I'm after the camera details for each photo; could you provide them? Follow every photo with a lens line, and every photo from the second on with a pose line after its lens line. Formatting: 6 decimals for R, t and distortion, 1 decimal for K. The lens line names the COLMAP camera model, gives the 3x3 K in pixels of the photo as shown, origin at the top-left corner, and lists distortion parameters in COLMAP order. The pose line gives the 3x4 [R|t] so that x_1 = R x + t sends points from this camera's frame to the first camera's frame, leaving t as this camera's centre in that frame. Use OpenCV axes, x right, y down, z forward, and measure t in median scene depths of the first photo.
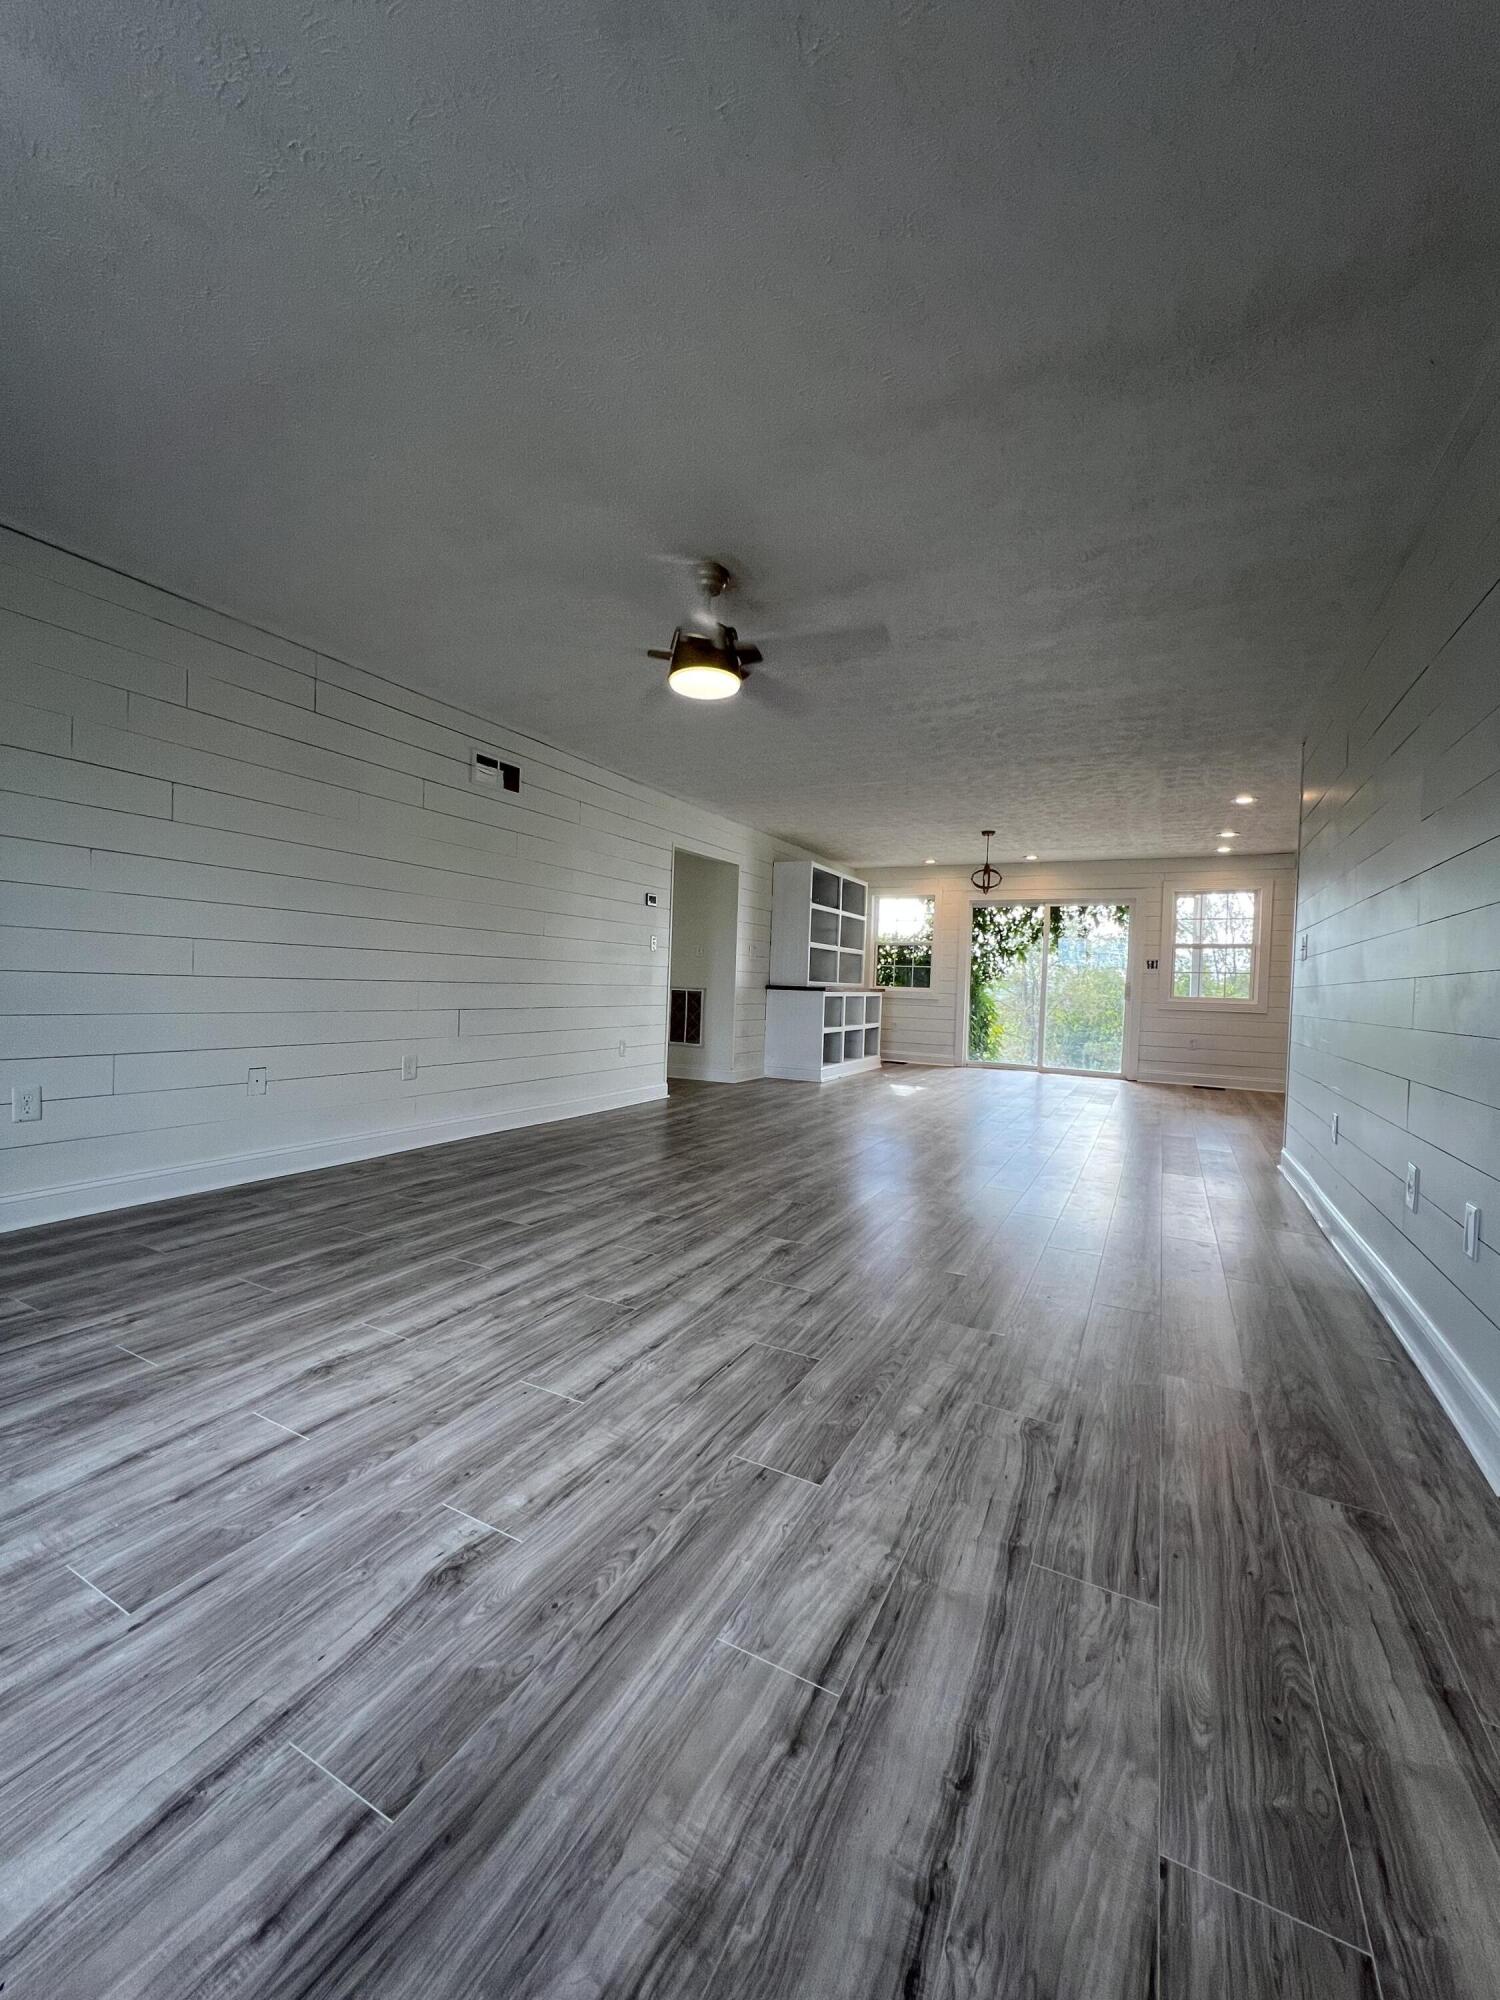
lens RADIAL K [[795.1, 0, 750.0], [0, 795.1, 1000.0], [0, 0, 1]] dist [-0.000649, 0.000108]
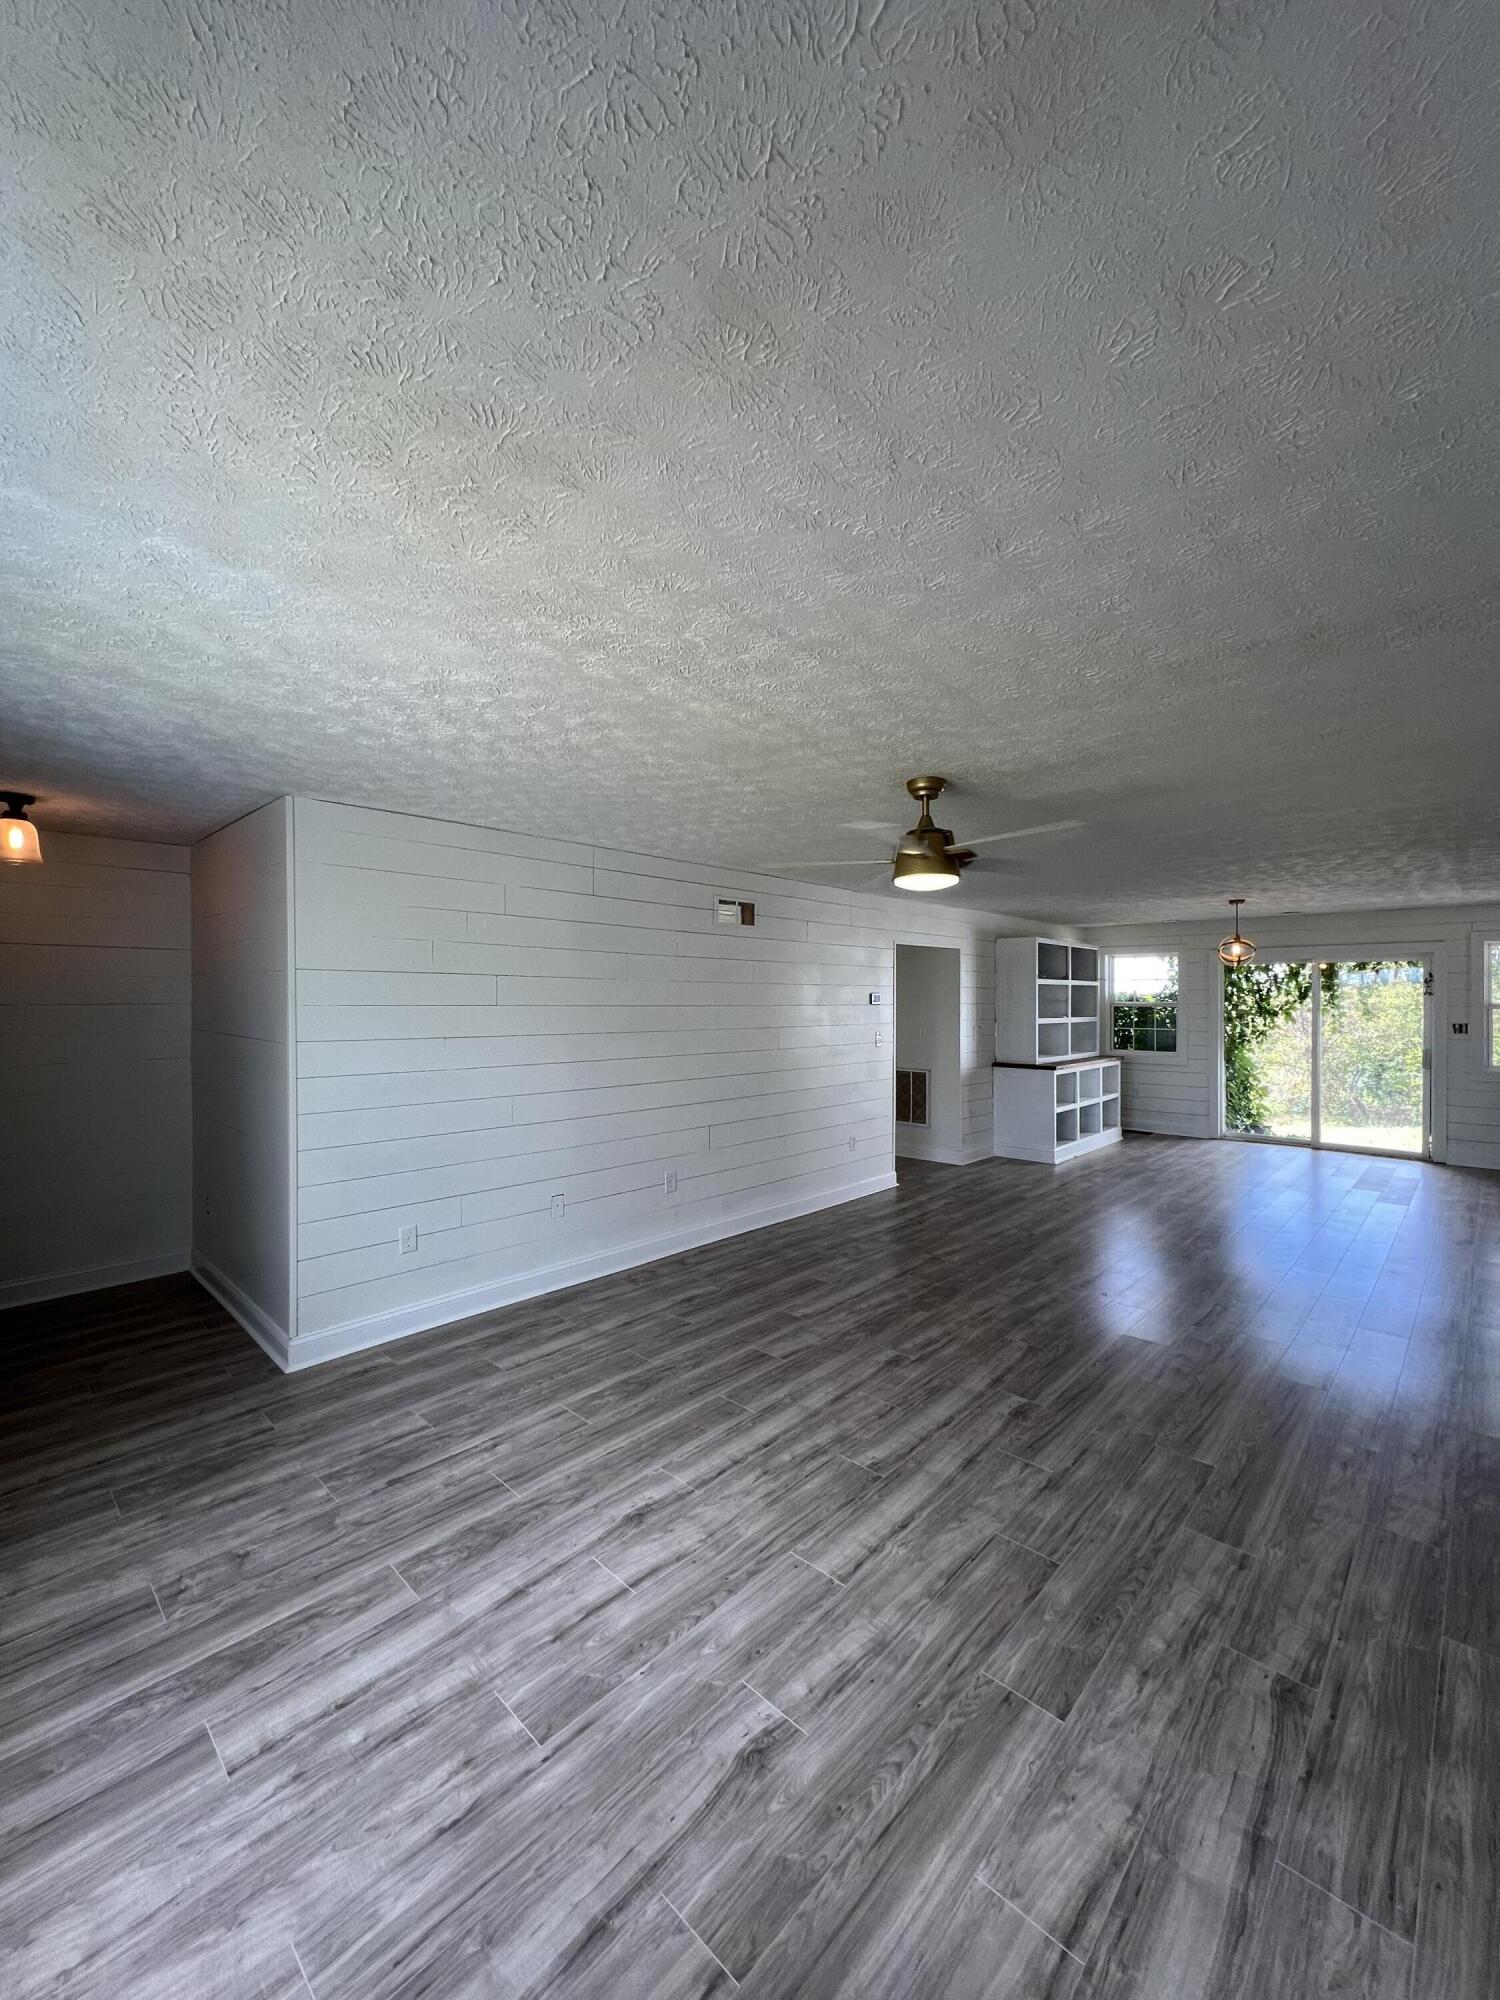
lens RADIAL K [[795.1, 0, 750.0], [0, 795.1, 1000.0], [0, 0, 1]] dist [-0.000649, 0.000108]
pose [[0.962165, -0.032041, -0.270575, -0.000608], [0.023196, 0.999089, -0.035827, -0.332632], [0.271477, 0.028196, 0.962032, -0.197990]]
